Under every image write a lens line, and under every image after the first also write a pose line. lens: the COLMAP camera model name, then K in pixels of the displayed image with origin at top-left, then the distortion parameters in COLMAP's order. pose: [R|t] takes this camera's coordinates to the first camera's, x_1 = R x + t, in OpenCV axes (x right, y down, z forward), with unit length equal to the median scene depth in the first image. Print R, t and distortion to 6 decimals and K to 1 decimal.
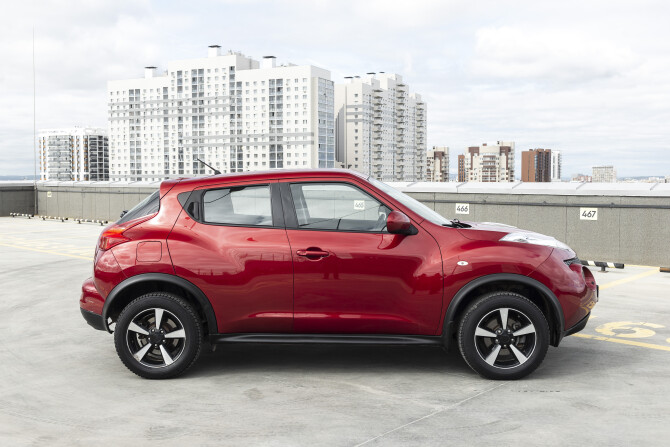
lens RADIAL K [[689.4, 0, 335.0], [0, 689.4, 223.5], [0, 0, 1]] dist [0.002662, -0.001362]
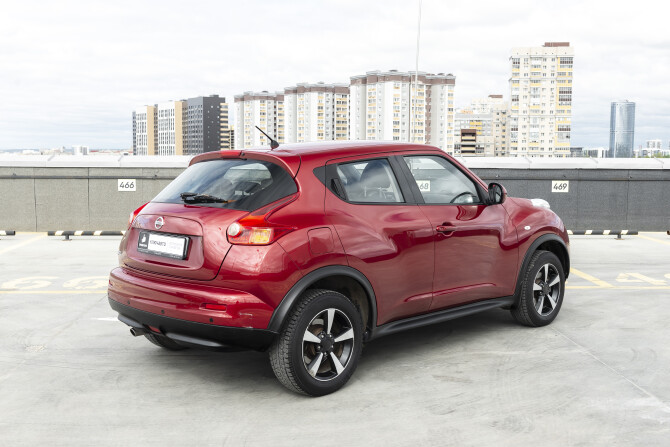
lens RADIAL K [[741.2, 0, 335.0], [0, 741.2, 223.5], [0, 0, 1]] dist [-0.001729, 0.010057]
pose [[0.680431, -0.060207, 0.730335, -0.940518], [0.037247, 0.998172, 0.047586, -0.020666], [-0.731865, -0.005176, 0.681430, 0.414324]]
